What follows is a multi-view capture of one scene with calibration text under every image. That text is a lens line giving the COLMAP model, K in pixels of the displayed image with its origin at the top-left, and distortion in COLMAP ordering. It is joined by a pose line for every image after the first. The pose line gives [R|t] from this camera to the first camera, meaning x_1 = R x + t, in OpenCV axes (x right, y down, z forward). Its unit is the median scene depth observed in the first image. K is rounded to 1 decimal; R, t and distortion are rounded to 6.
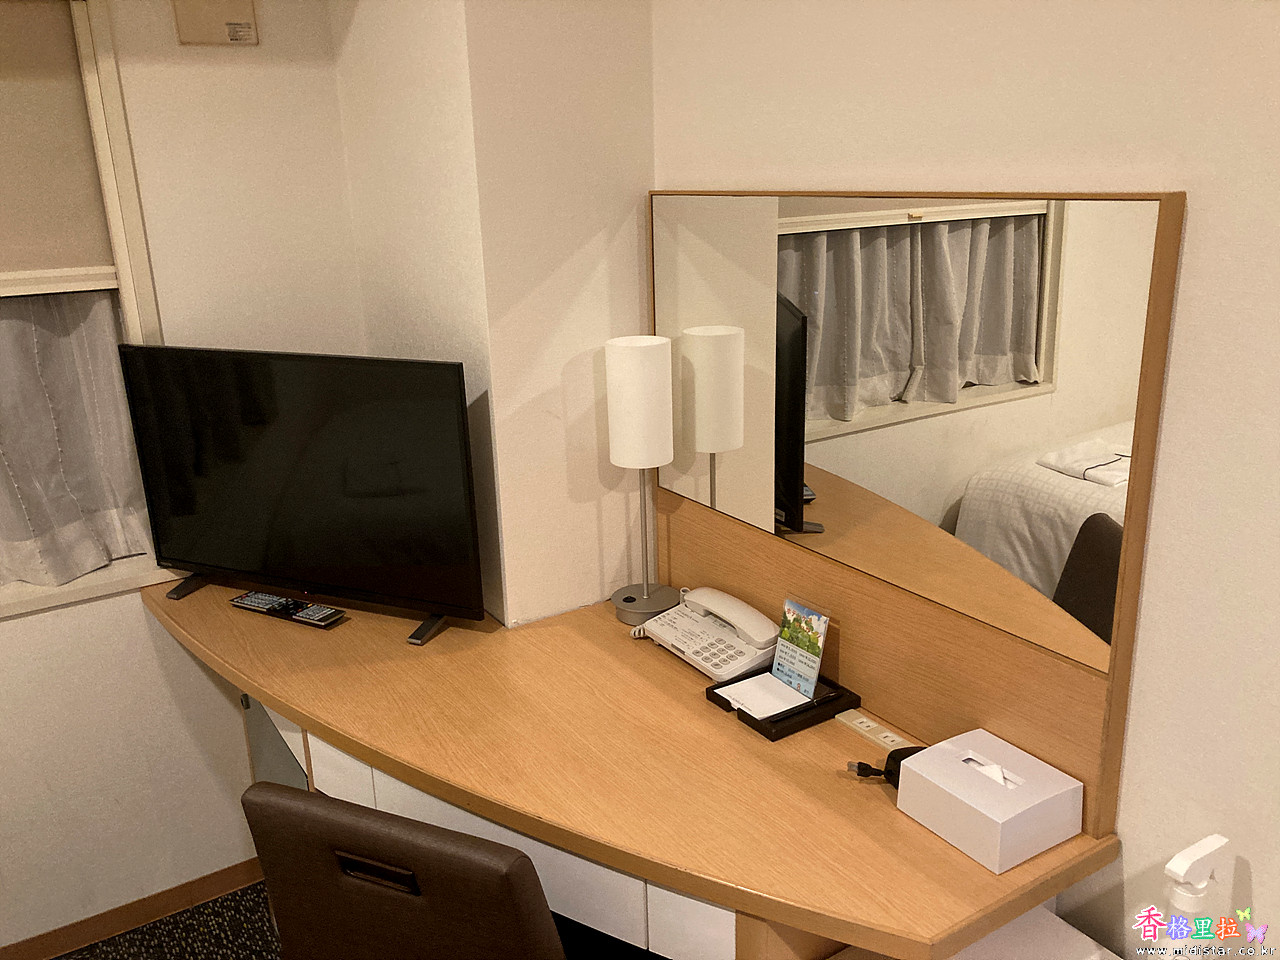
lens RADIAL K [[1057.7, 0, 640.7], [0, 1057.7, 469.6], [0, 0, 1]] dist [0.047491, -0.050488]
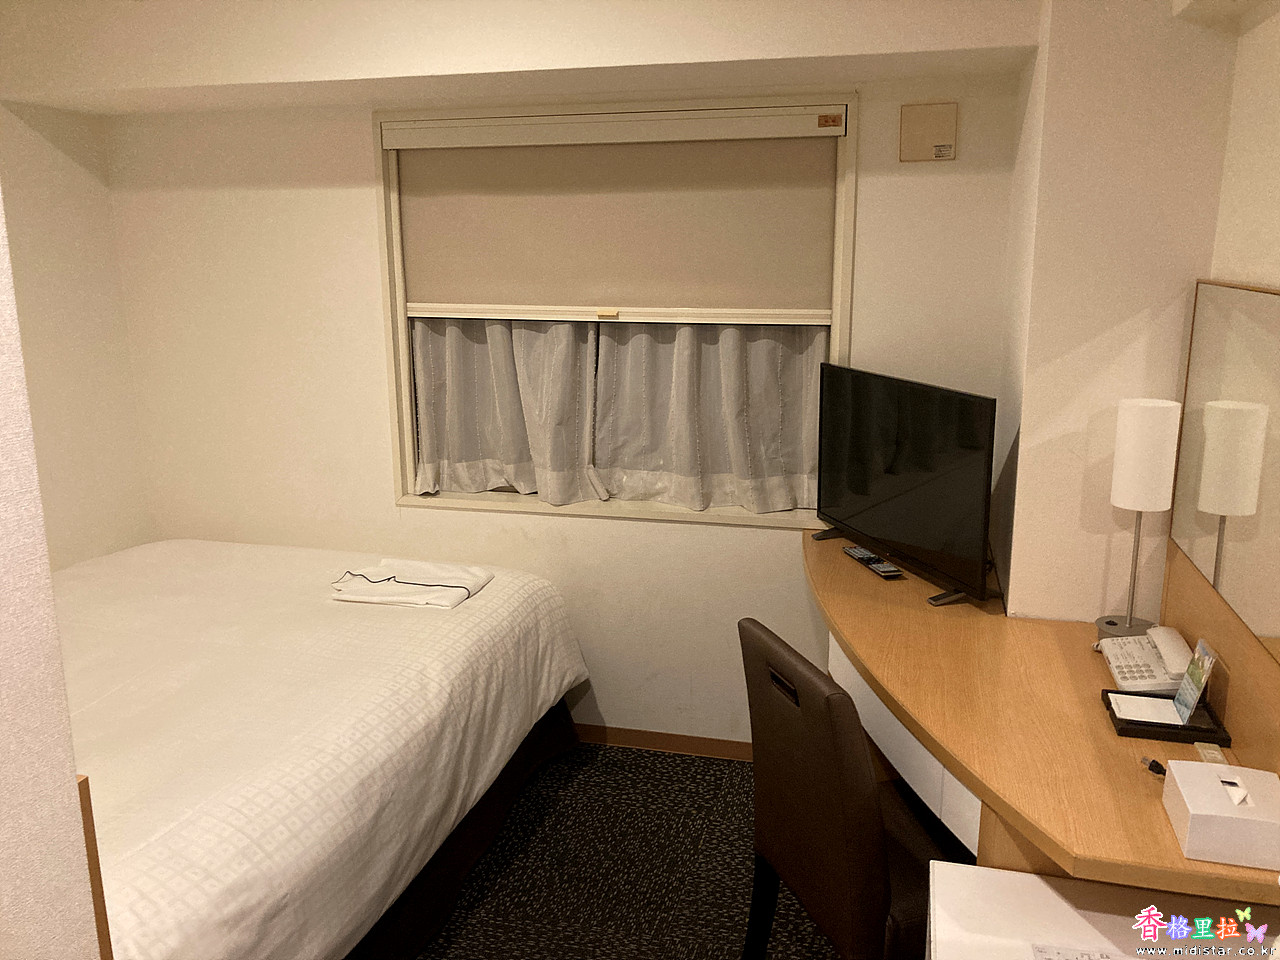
lens RADIAL K [[1057.7, 0, 644.8], [0, 1057.7, 483.9], [0, 0, 1]] dist [0.047491, -0.050488]
pose [[0.682031, 0.193049, -0.705383, 0.429103], [-0.223651, 0.973378, 0.050146, 0.029483], [0.696286, 0.123558, 0.707050, -0.200439]]
